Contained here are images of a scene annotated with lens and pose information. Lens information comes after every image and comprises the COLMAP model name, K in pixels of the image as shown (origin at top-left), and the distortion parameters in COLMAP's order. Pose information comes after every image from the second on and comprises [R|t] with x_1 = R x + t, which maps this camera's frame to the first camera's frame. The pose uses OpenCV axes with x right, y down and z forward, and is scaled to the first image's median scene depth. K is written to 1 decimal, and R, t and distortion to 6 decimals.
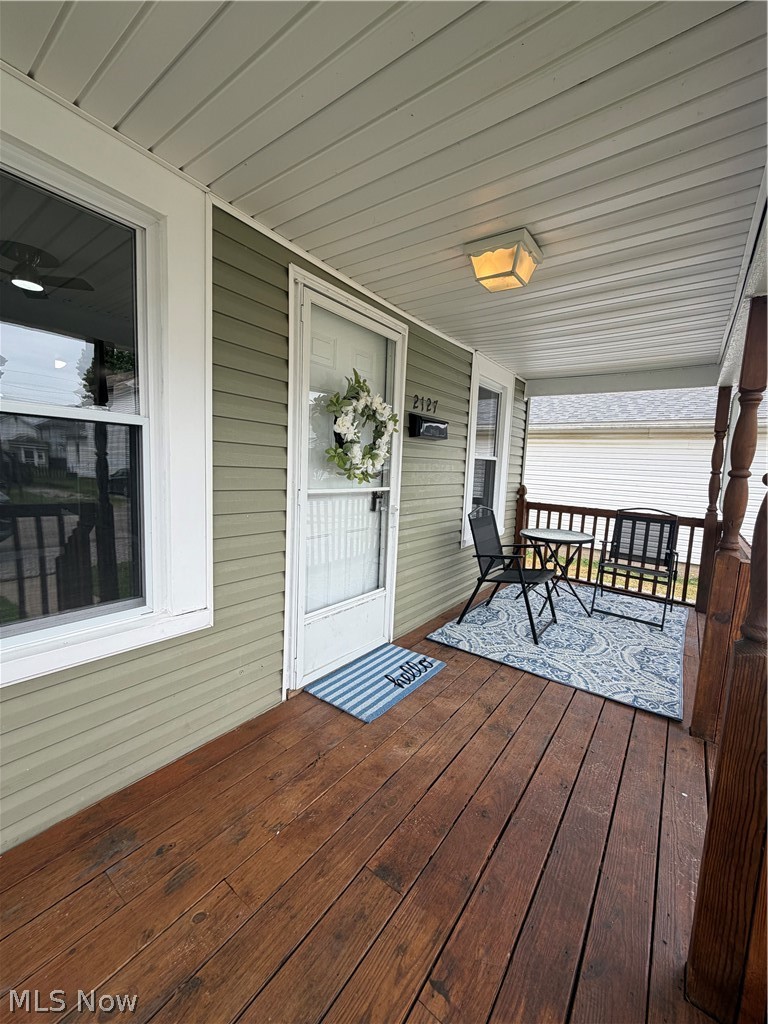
lens RADIAL K [[408.3, 0, 384.3], [0, 408.3, 508.8], [0, 0, 1]] dist [0.000013, 0.000157]
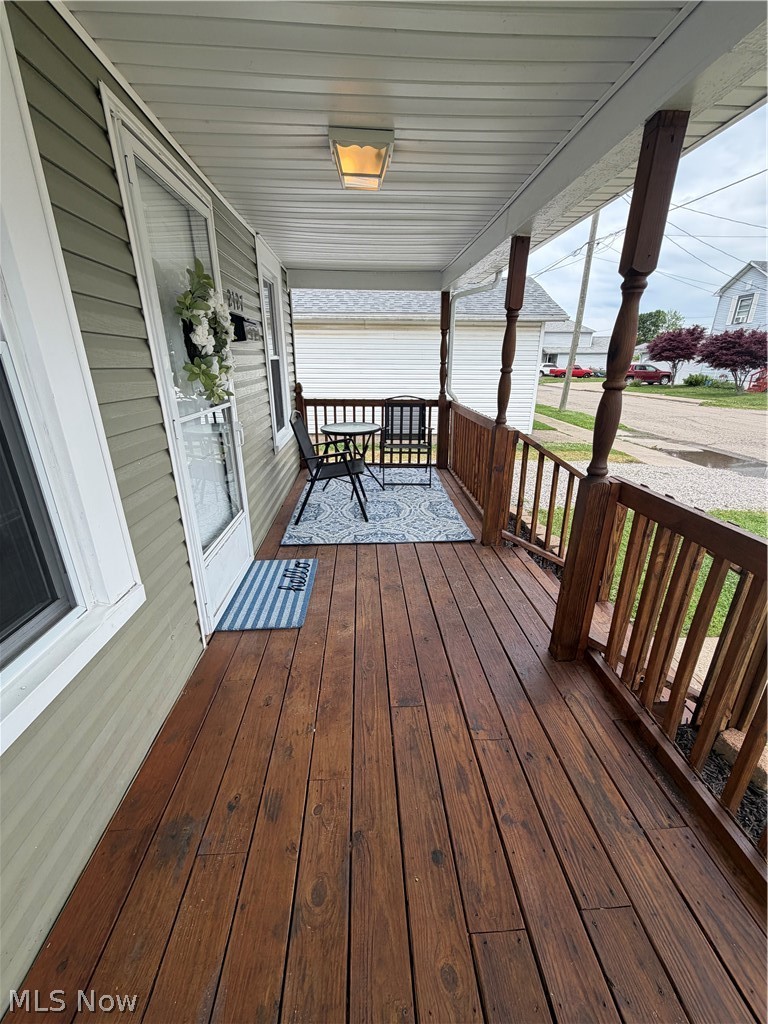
lens RADIAL K [[408.3, 0, 384.3], [0, 408.3, 508.8], [0, 0, 1]] dist [0.000013, 0.000157]
pose [[0.768419, -0.259226, 0.585093, -0.281147], [0.101080, 0.951971, 0.289022, -0.048915], [-0.631914, -0.162949, 0.757715, 0.050552]]
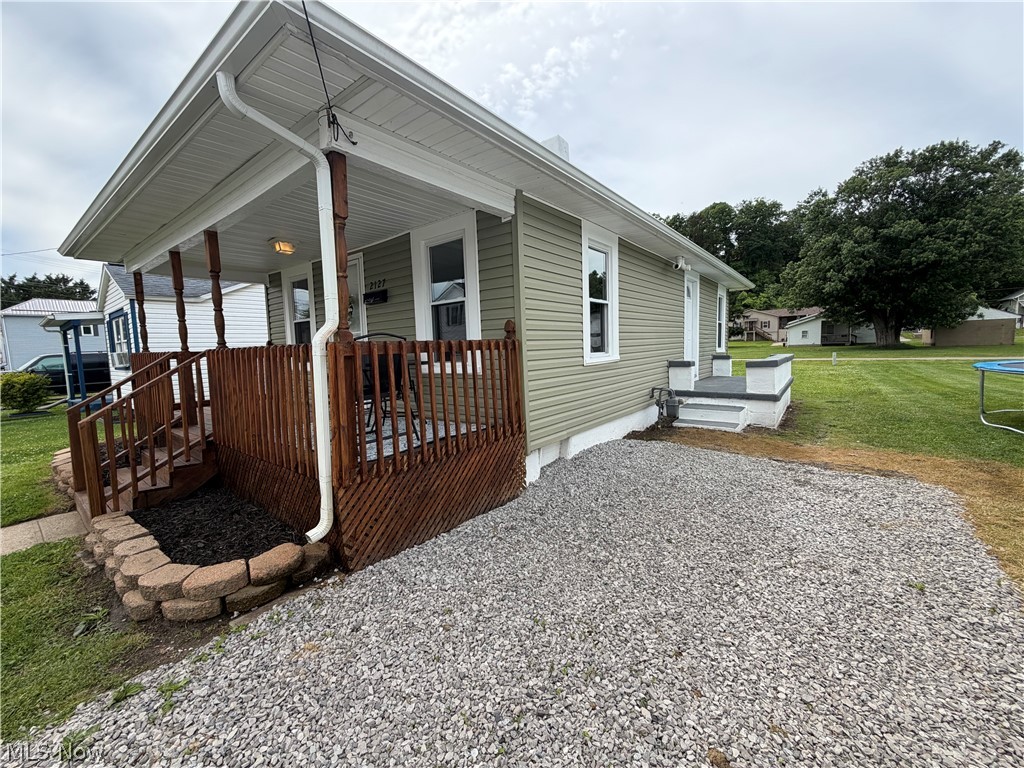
lens RADIAL K [[408.3, 0, 509.0], [0, 408.3, 383.3], [0, 0, 1]] dist [0.000013, 0.000157]
pose [[-0.025268, 0.046029, -0.998620, 1.865273], [-0.081718, 0.995501, 0.047953, 0.042368], [0.996335, 0.082817, -0.021393, 1.619956]]
